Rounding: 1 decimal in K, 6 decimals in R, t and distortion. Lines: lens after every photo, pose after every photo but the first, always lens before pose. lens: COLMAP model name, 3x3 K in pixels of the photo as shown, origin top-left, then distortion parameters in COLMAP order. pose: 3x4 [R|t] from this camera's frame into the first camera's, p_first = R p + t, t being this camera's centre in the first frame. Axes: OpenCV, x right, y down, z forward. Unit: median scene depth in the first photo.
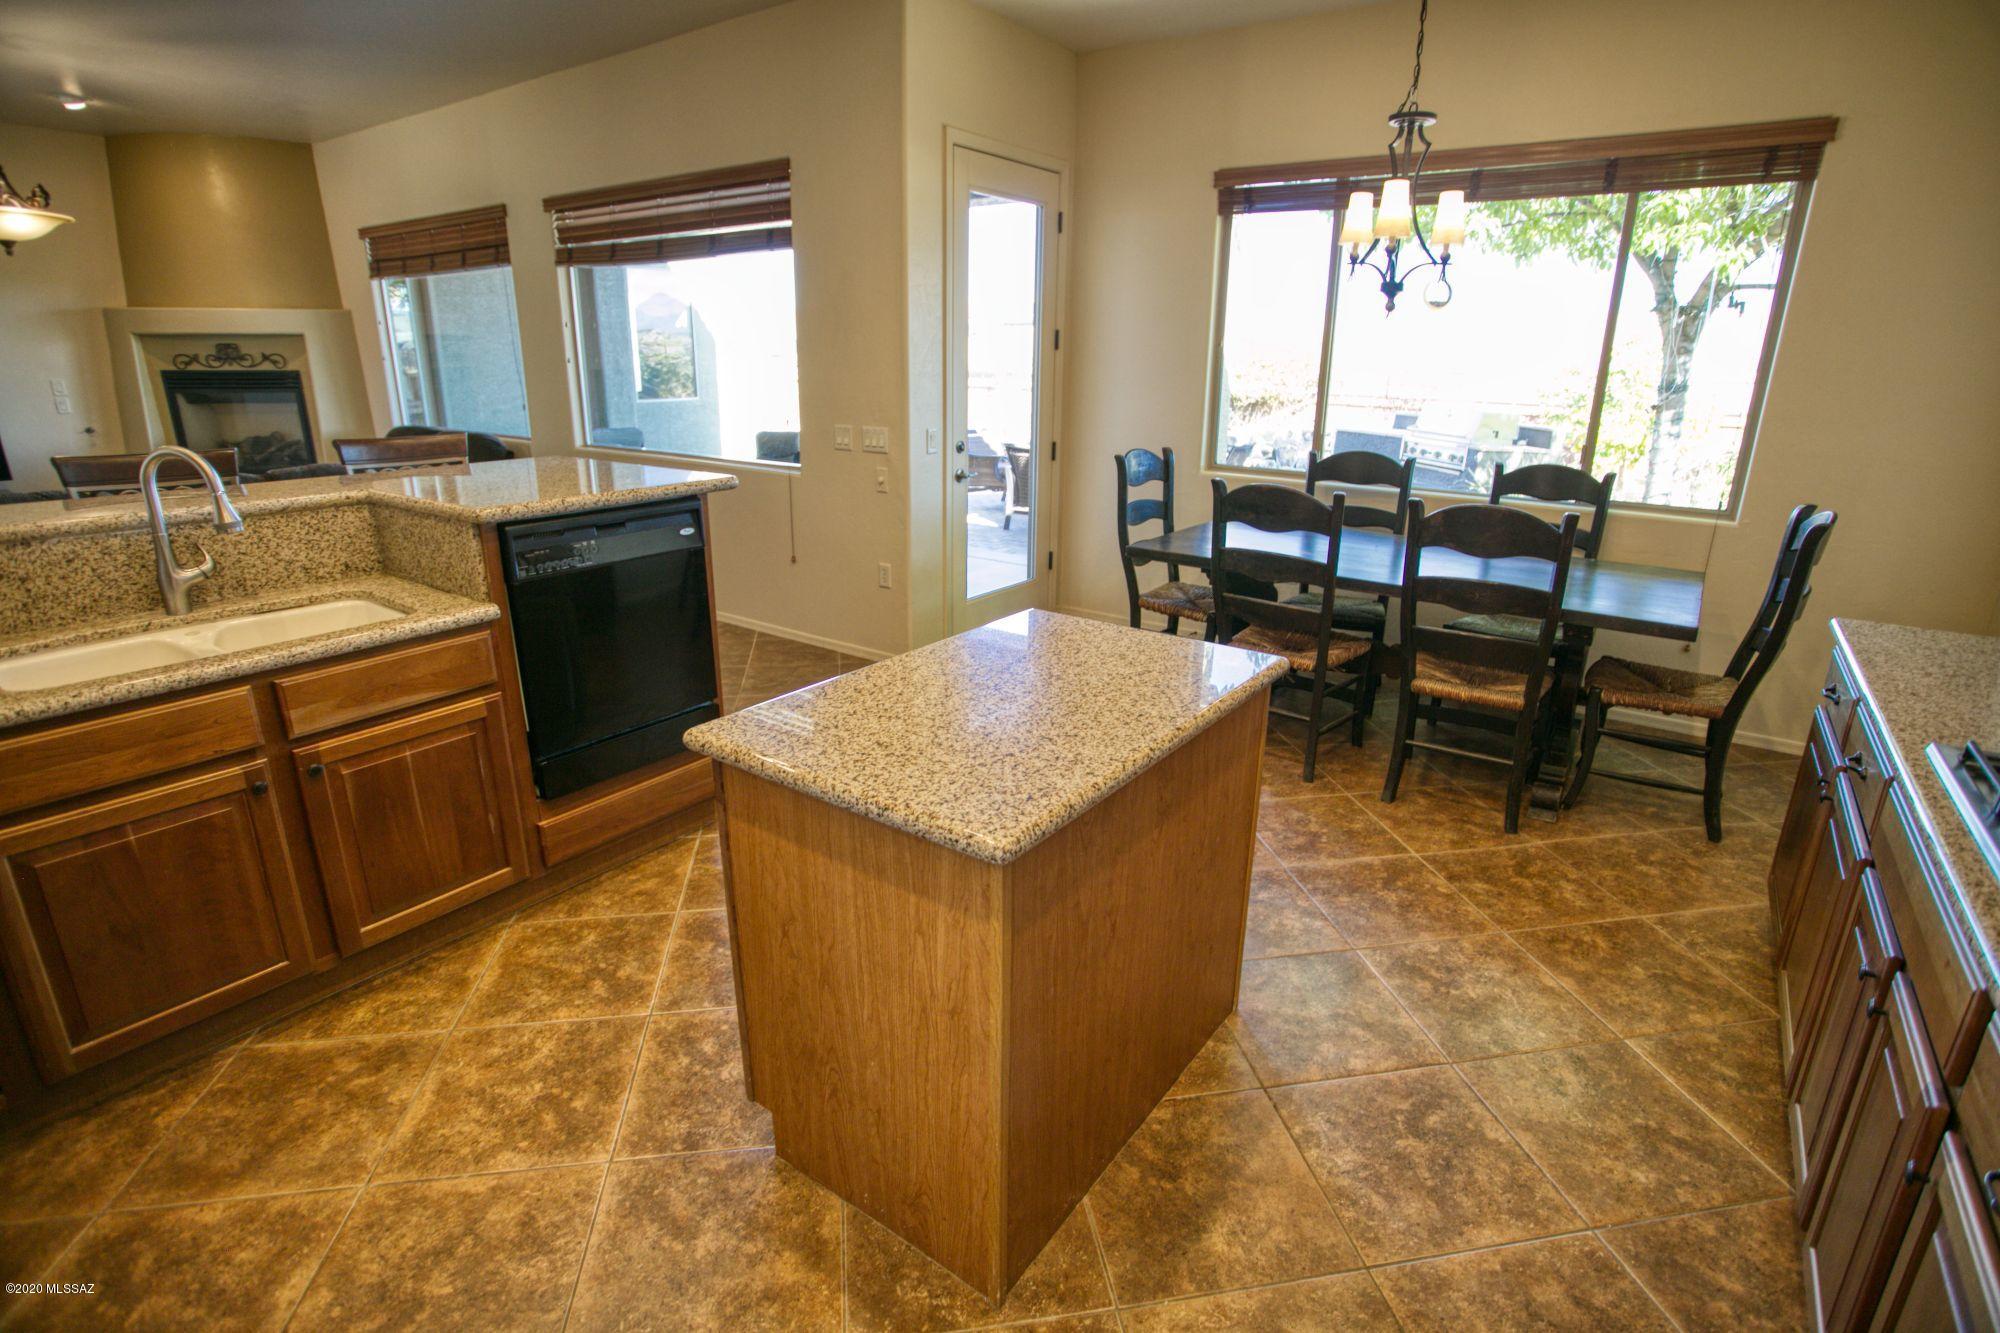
lens RADIAL K [[977.9, 0, 1014.6], [0, 977.9, 655.1], [0, 0, 1]] dist [-0.065691, 0.026805]
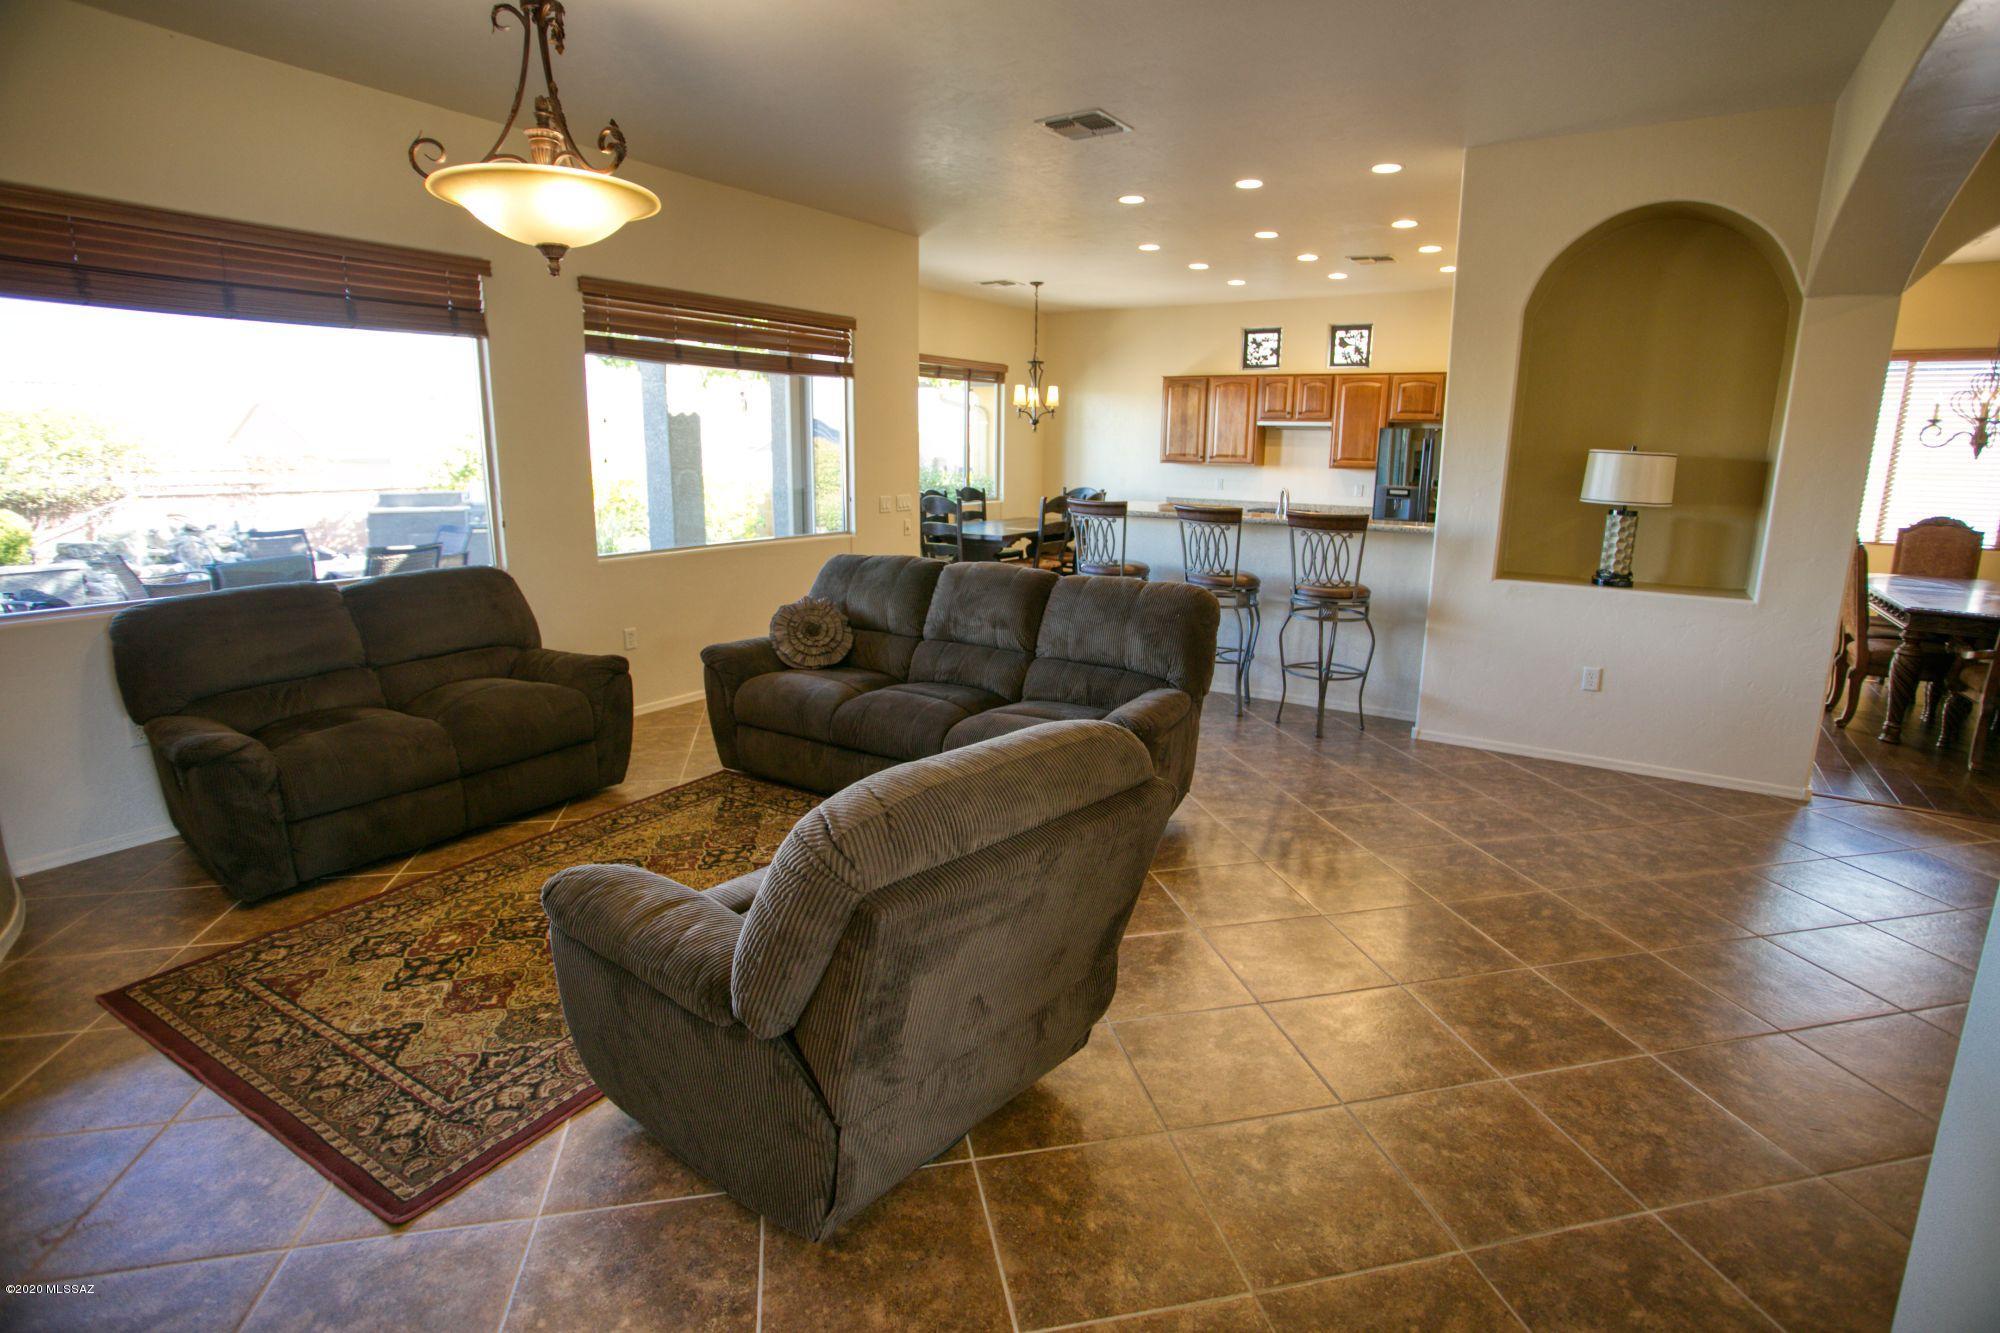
lens RADIAL K [[977.9, 0, 1008.9], [0, 977.9, 661.6], [0, 0, 1]] dist [-0.065691, 0.026805]
pose [[-0.043440, -0.231597, 0.971841, -1.420559], [0.284458, 0.929629, 0.234253, -0.245019], [-0.957704, 0.286624, 0.025497, 0.700088]]
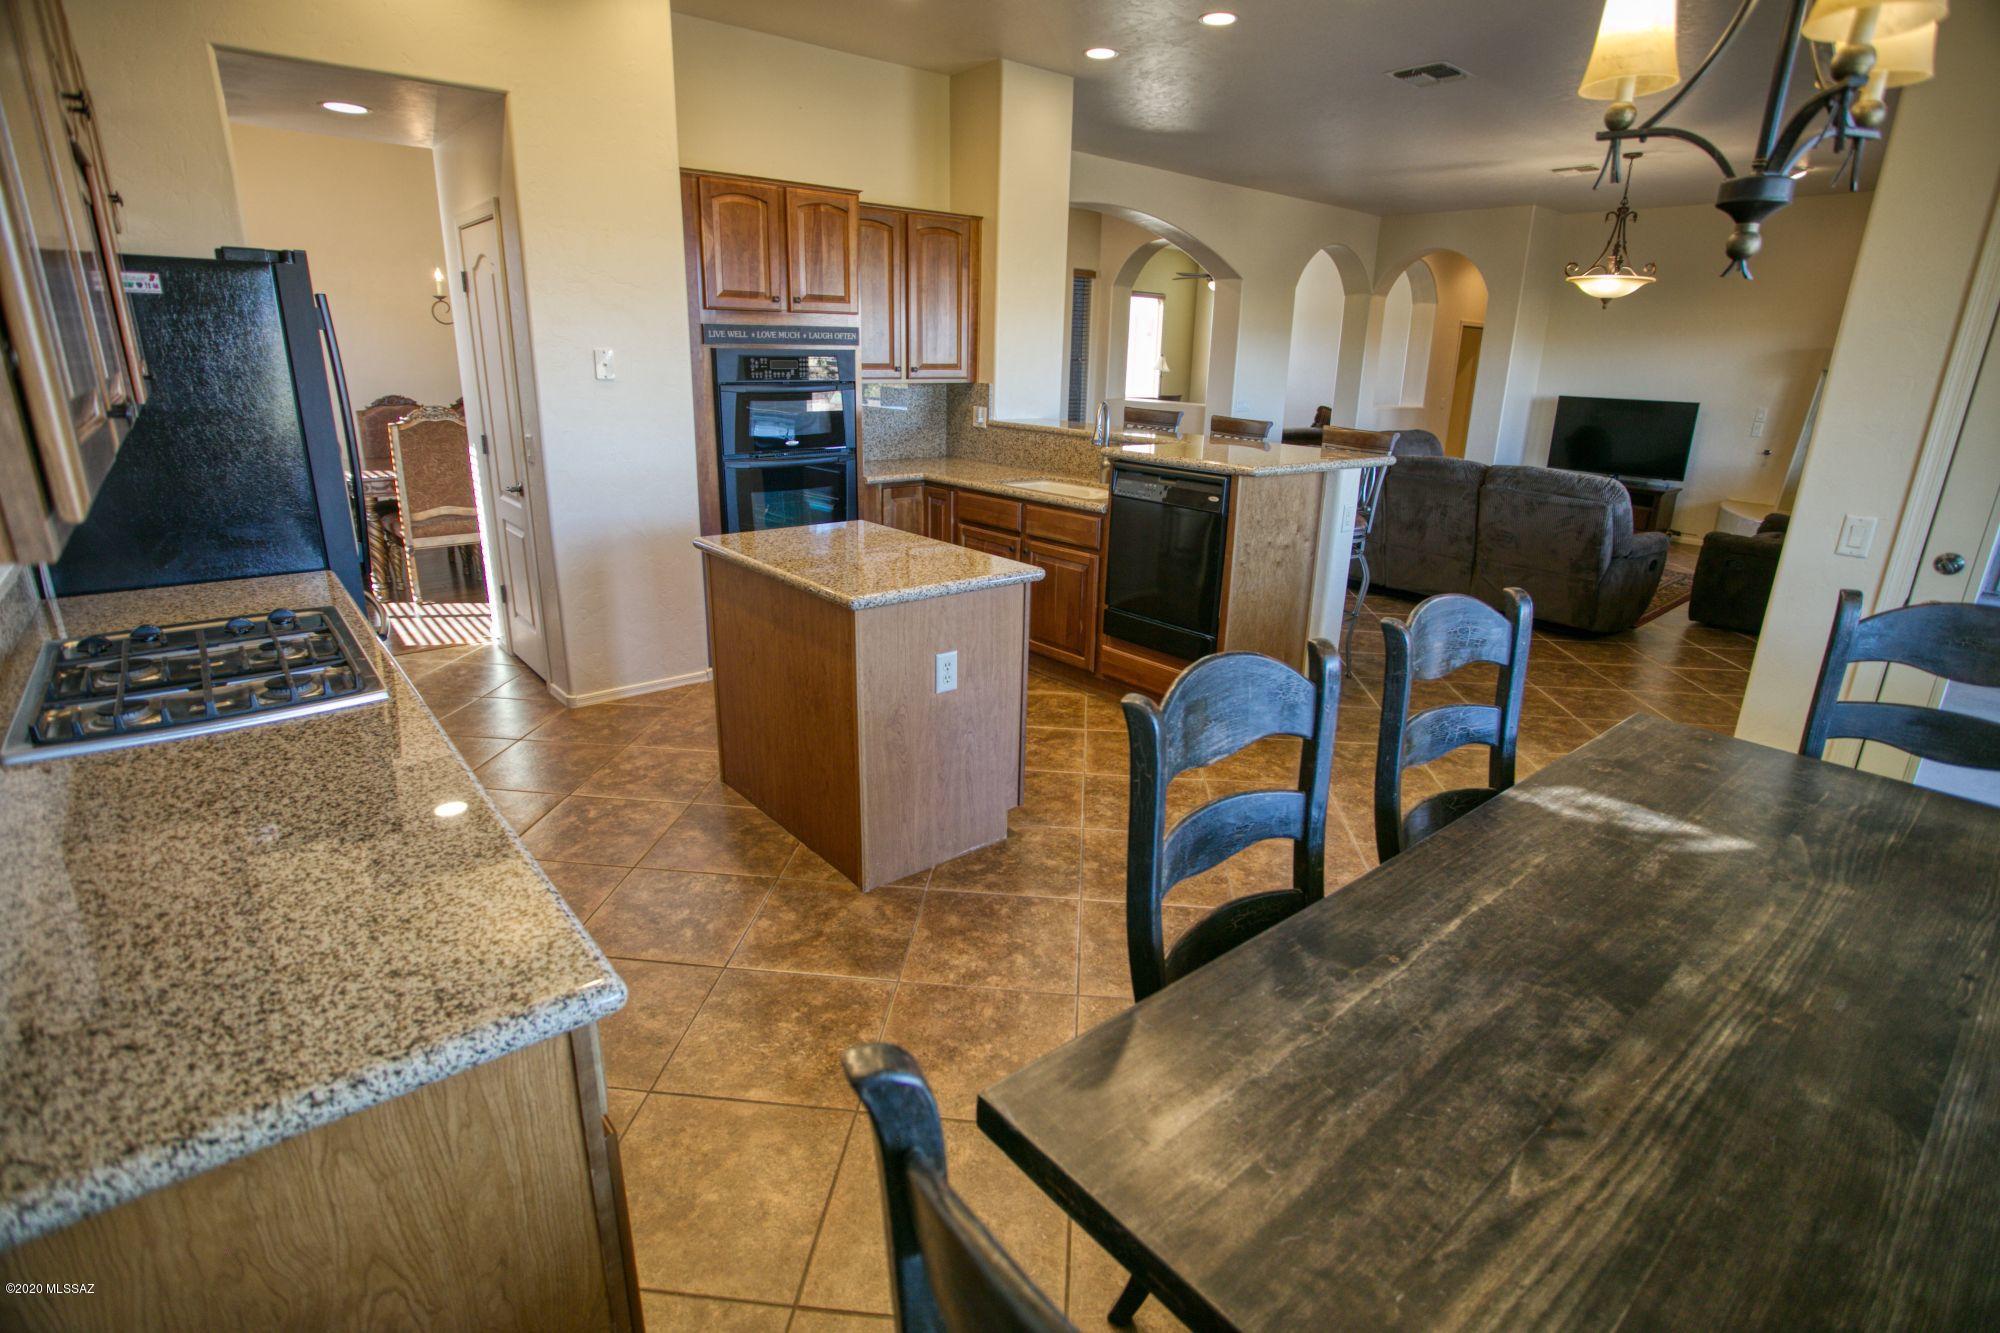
lens RADIAL K [[977.9, 0, 1008.5], [0, 977.9, 654.5], [0, 0, 1]] dist [-0.065691, 0.026805]
pose [[-0.250728, 0.268526, -0.930069, 0.503872], [-0.317354, 0.884866, 0.341027, -0.150540], [0.914561, 0.380666, -0.136643, 0.499096]]
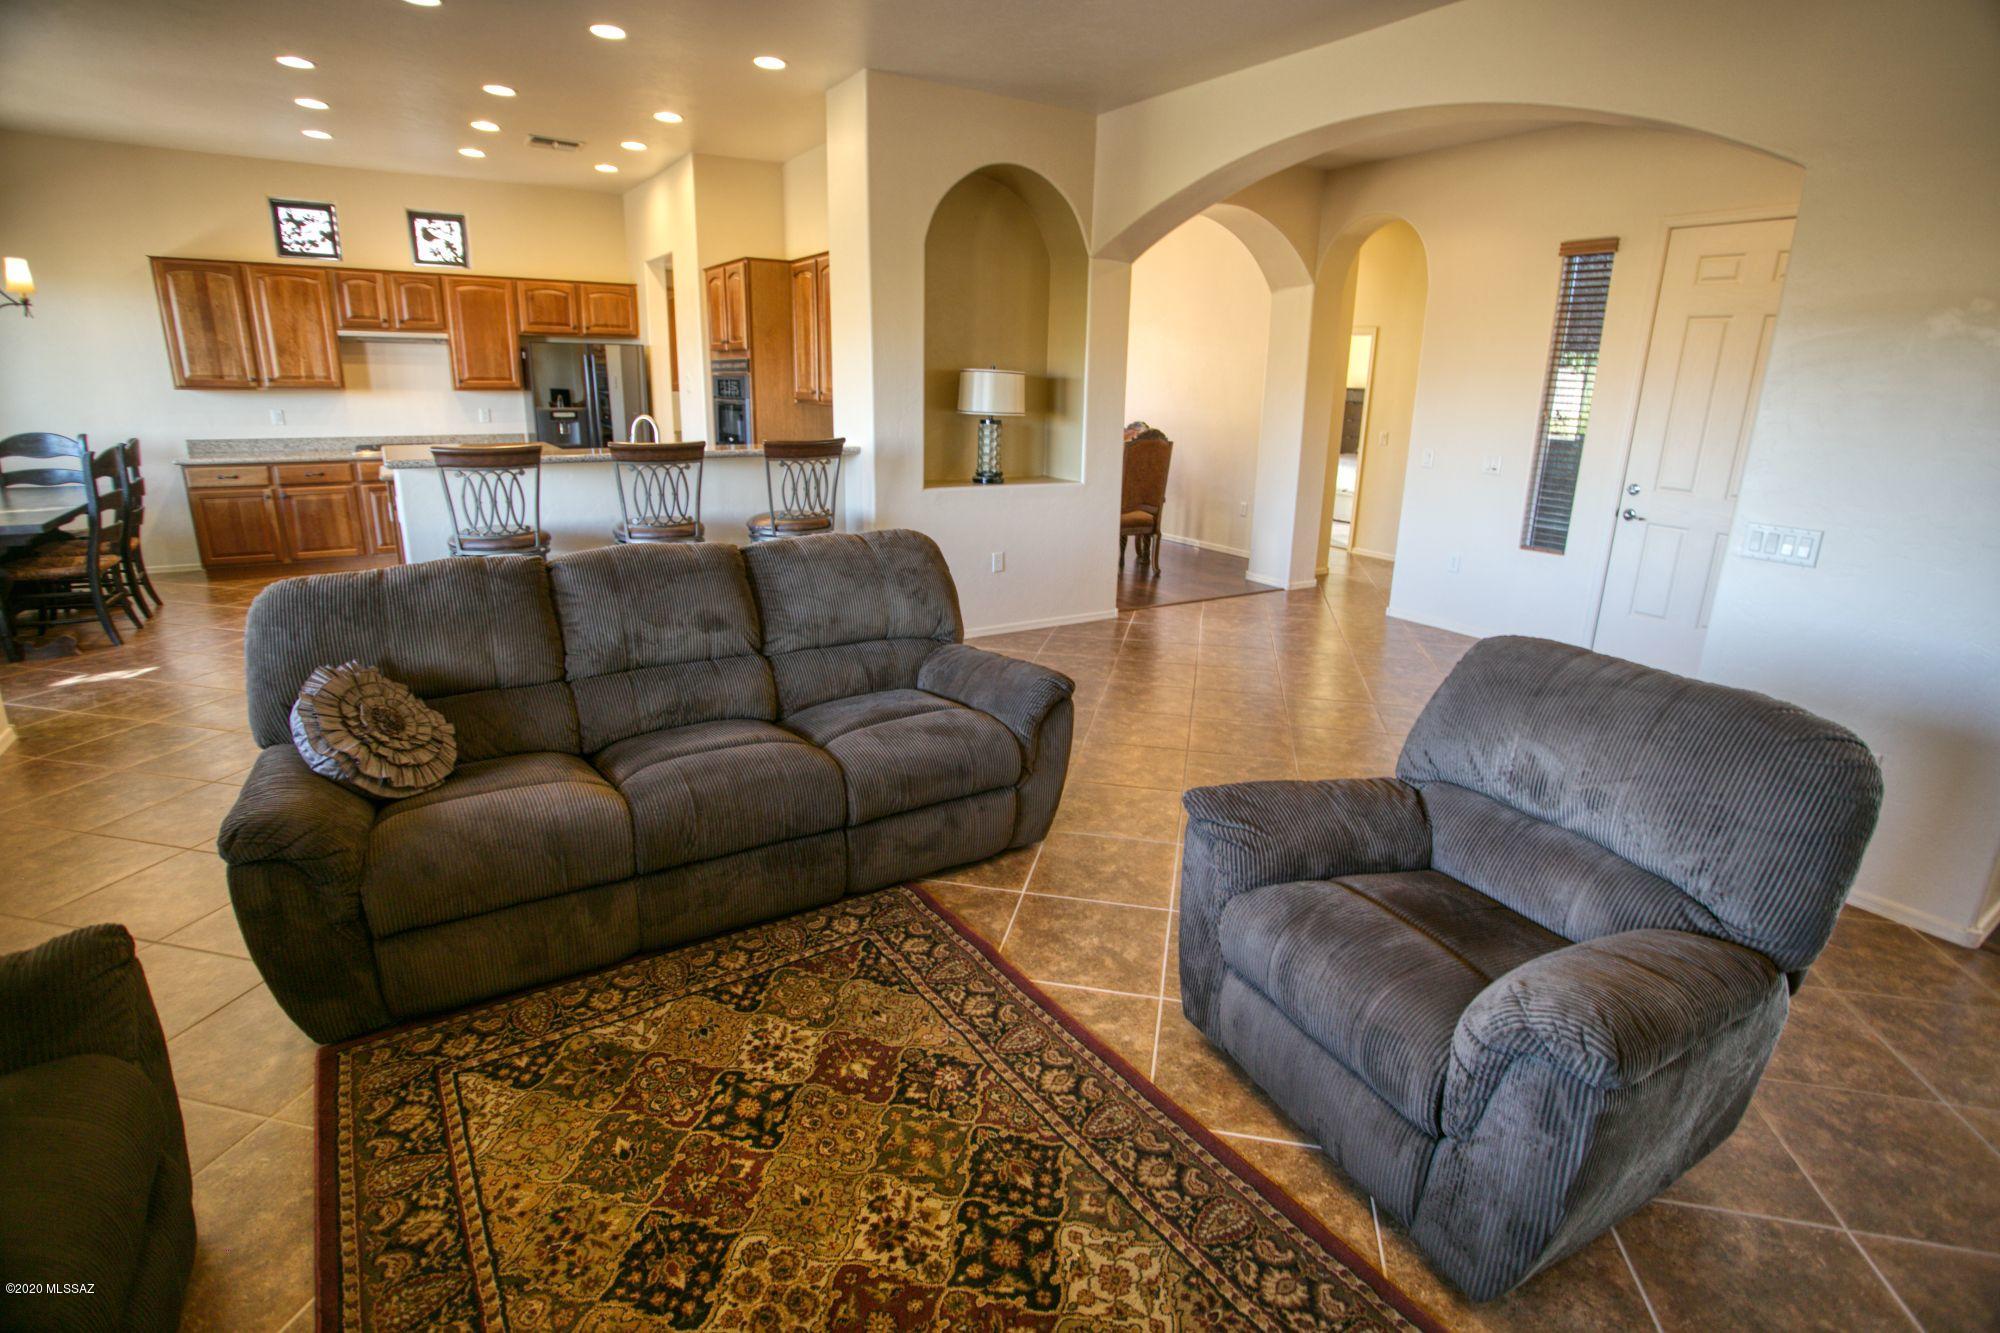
lens RADIAL K [[977.9, 0, 1019.9], [0, 977.9, 659.0], [0, 0, 1]] dist [-0.065691, 0.026805]
pose [[-0.930506, -0.136036, 0.340077, -1.018463], [0.072779, 0.841289, 0.535663, -0.355700], [-0.358972, 0.523189, -0.772925, 1.082633]]
